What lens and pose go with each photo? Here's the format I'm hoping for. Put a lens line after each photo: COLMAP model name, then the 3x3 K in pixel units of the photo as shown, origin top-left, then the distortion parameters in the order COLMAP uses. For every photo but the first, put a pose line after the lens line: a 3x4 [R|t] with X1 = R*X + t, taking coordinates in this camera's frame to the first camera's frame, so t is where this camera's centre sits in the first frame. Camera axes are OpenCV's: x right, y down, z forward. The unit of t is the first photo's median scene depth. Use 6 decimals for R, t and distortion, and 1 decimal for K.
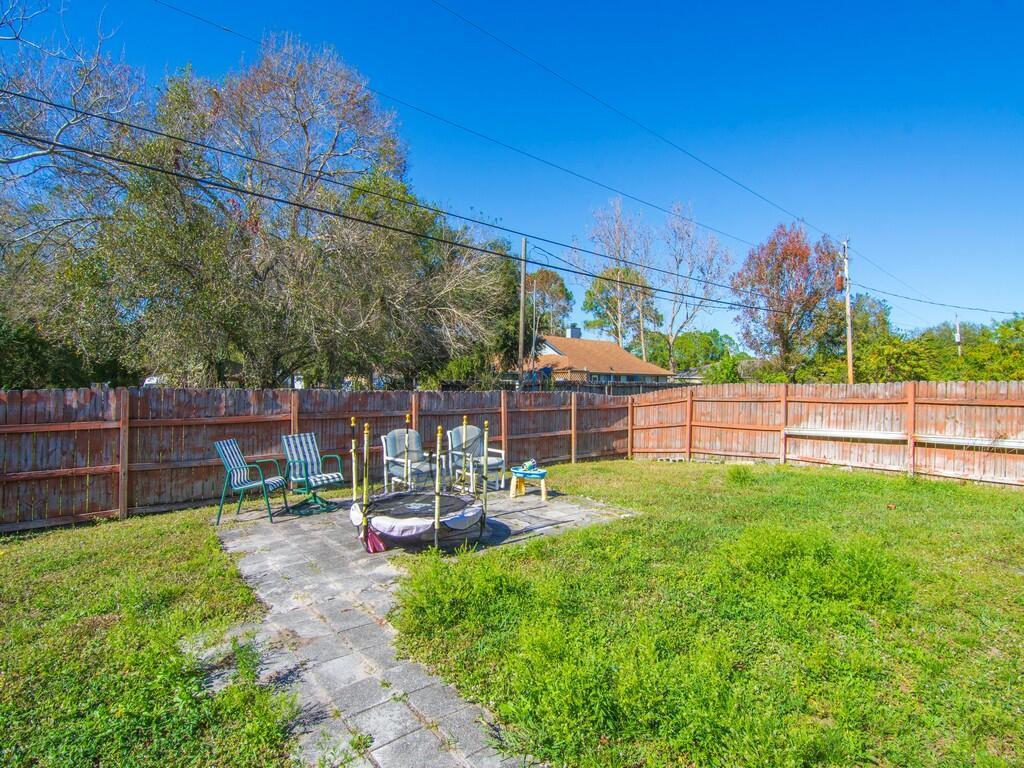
lens RADIAL K [[499.1, 0, 509.1], [0, 499.1, 379.8], [0, 0, 1]] dist [-0.000209, -0.000224]
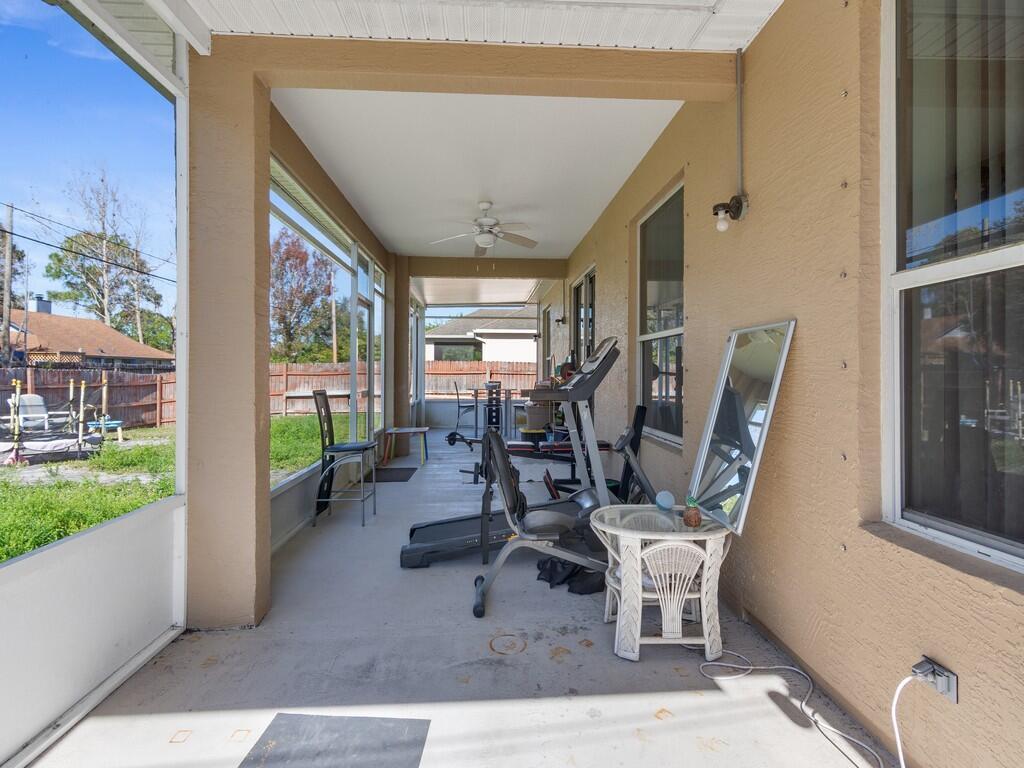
lens RADIAL K [[499.1, 0, 503.6], [0, 499.1, 369.1], [0, 0, 1]] dist [-0.000209, -0.000224]
pose [[0.612632, -0.003740, 0.790360, -0.359963], [-0.000603, 0.999986, 0.005199, 0.027363], [-0.790368, -0.003662, 0.612621, -0.677580]]
